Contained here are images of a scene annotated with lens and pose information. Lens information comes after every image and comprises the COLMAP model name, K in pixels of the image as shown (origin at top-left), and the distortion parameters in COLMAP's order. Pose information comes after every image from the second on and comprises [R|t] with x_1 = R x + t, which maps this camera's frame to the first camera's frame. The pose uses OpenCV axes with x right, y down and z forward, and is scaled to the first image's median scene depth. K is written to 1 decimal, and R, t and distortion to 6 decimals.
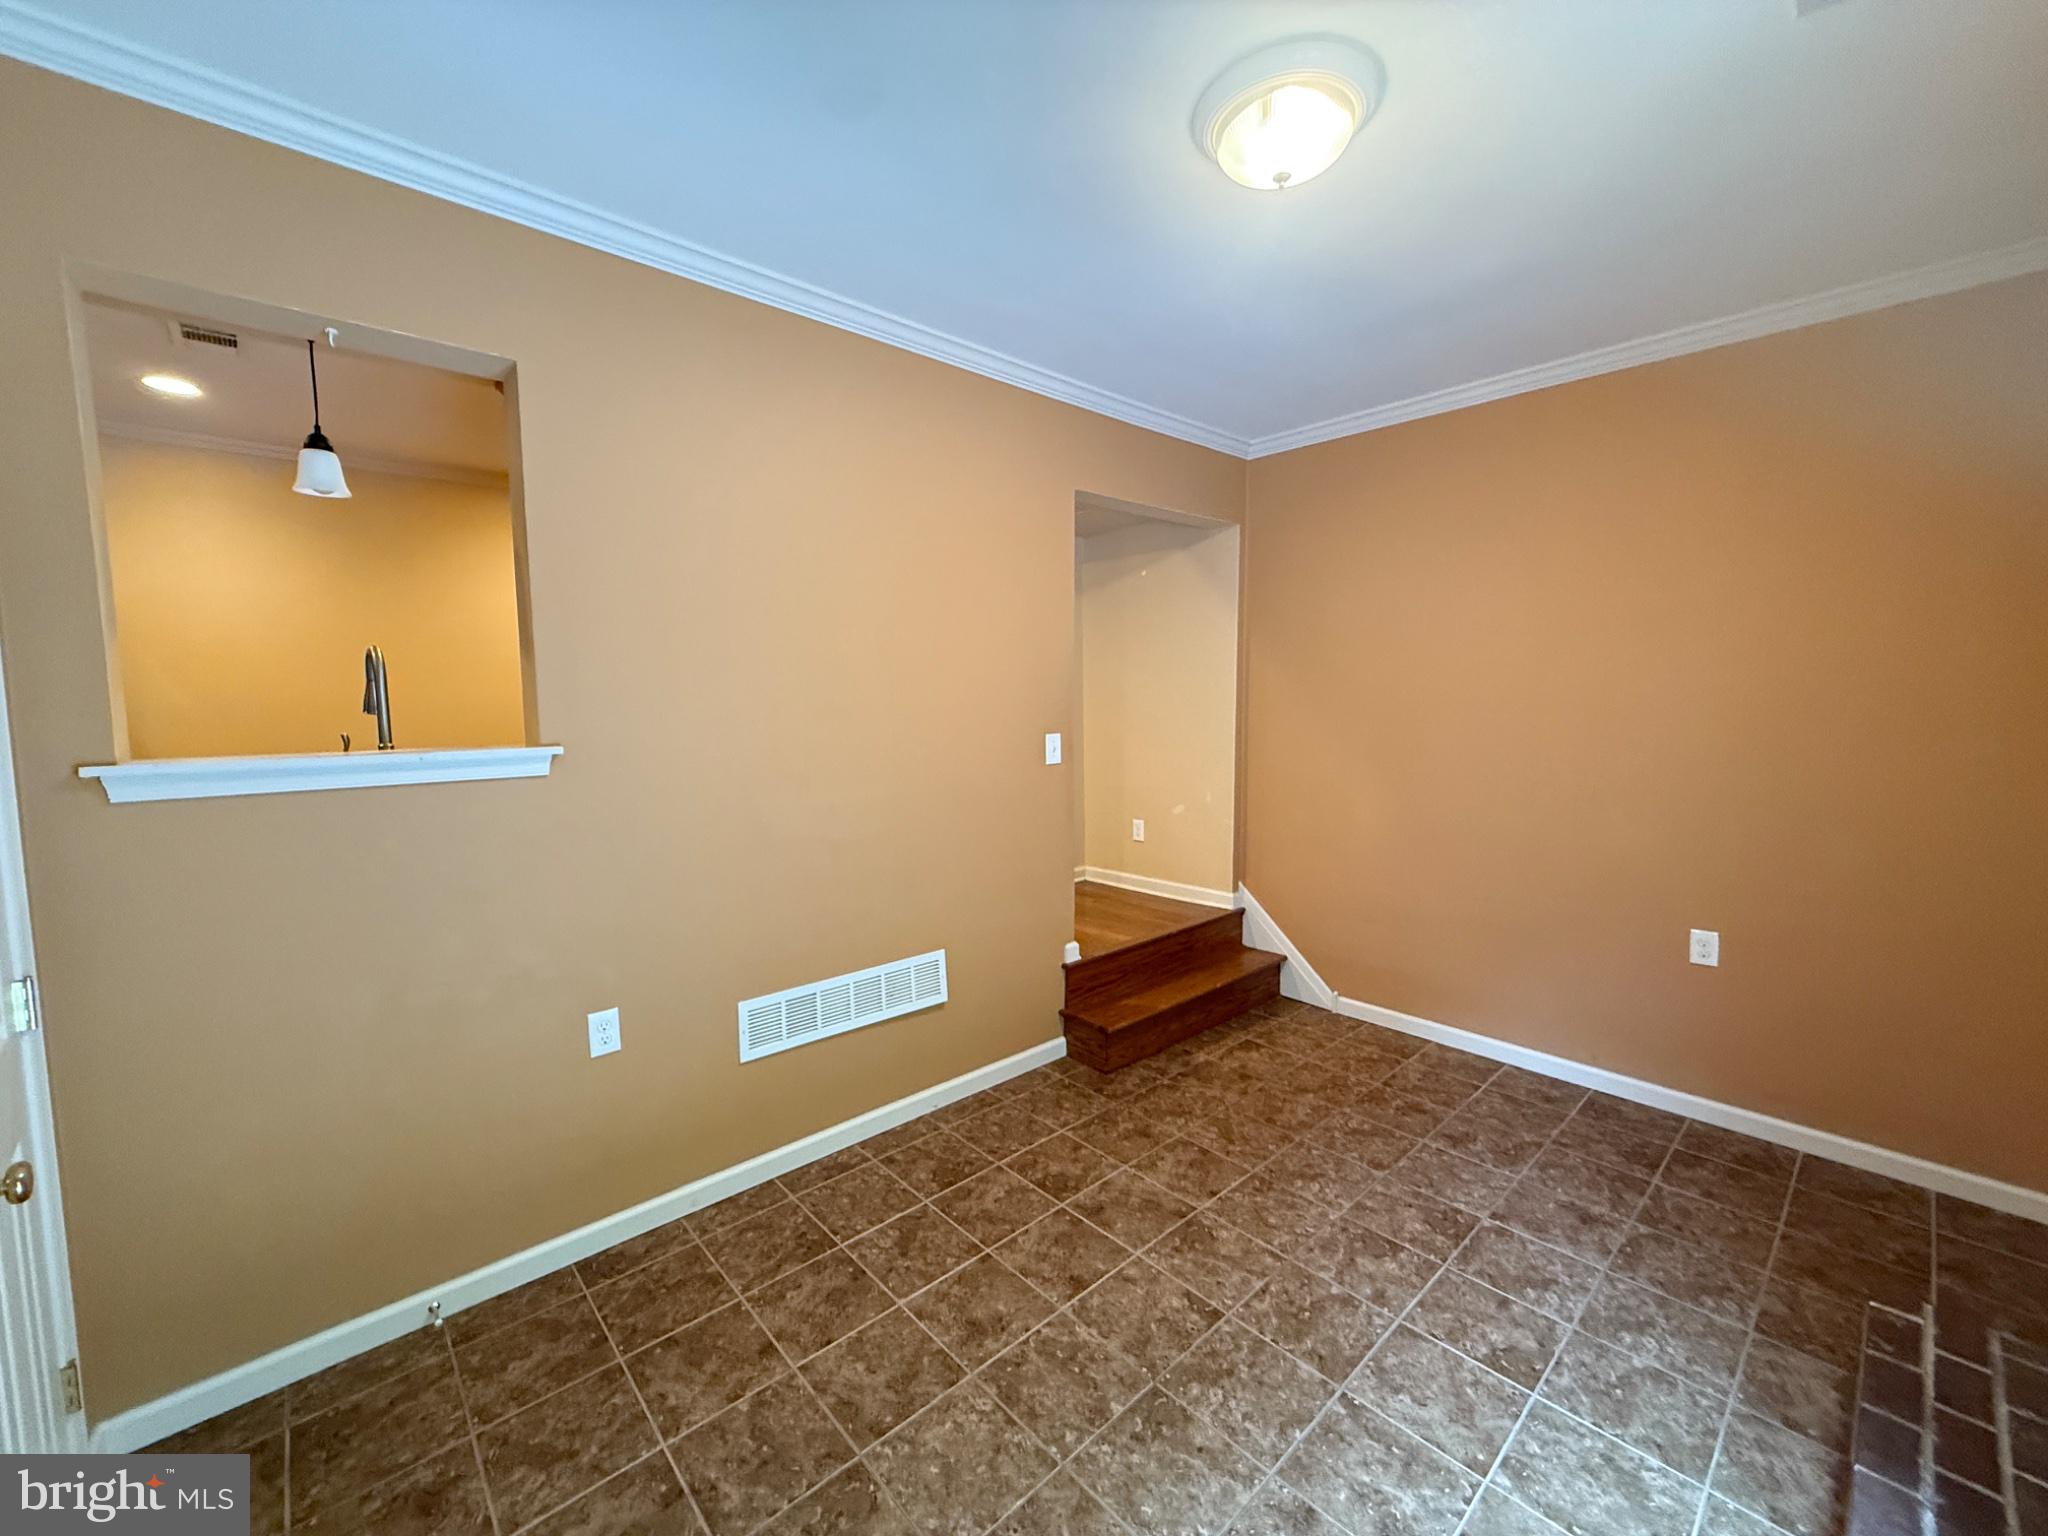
lens RADIAL K [[815.1, 0, 1025.9], [0, 815.1, 769.9], [0, 0, 1]] dist [0.004684, 0.000192]
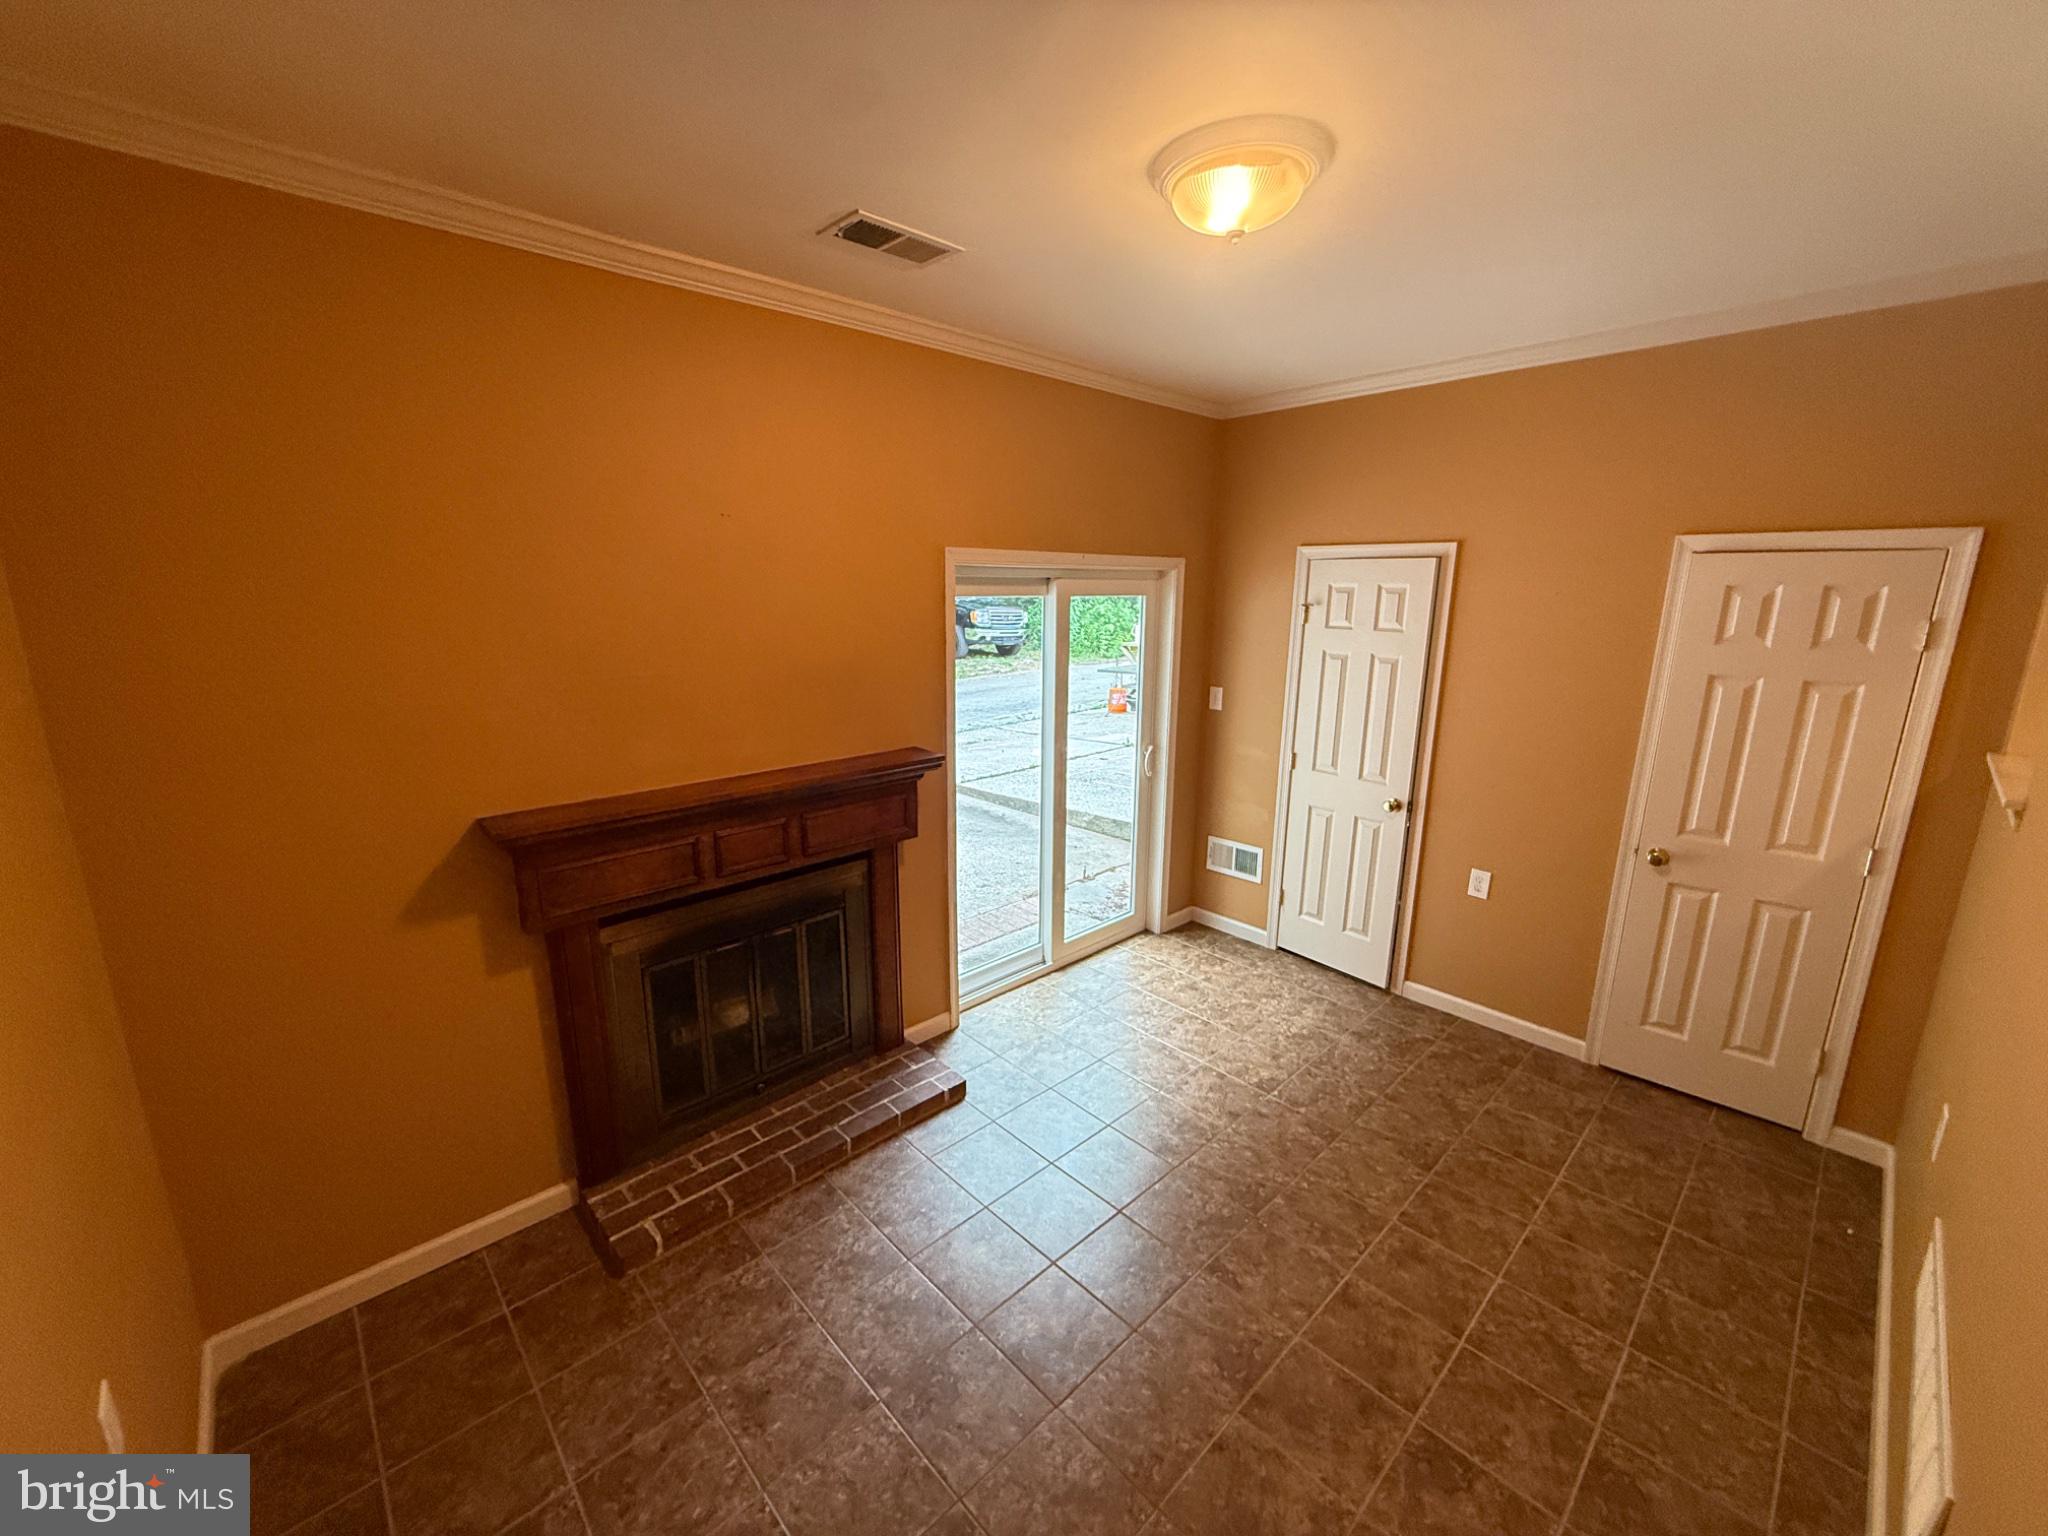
lens RADIAL K [[815.1, 0, 1022.1], [0, 815.1, 768.9], [0, 0, 1]] dist [0.004684, 0.000192]
pose [[-0.999809, 0.003971, -0.019153, 0.513103], [-0.002163, 0.950720, 0.310042, -0.340840], [0.019441, 0.310024, -0.950530, 1.849473]]
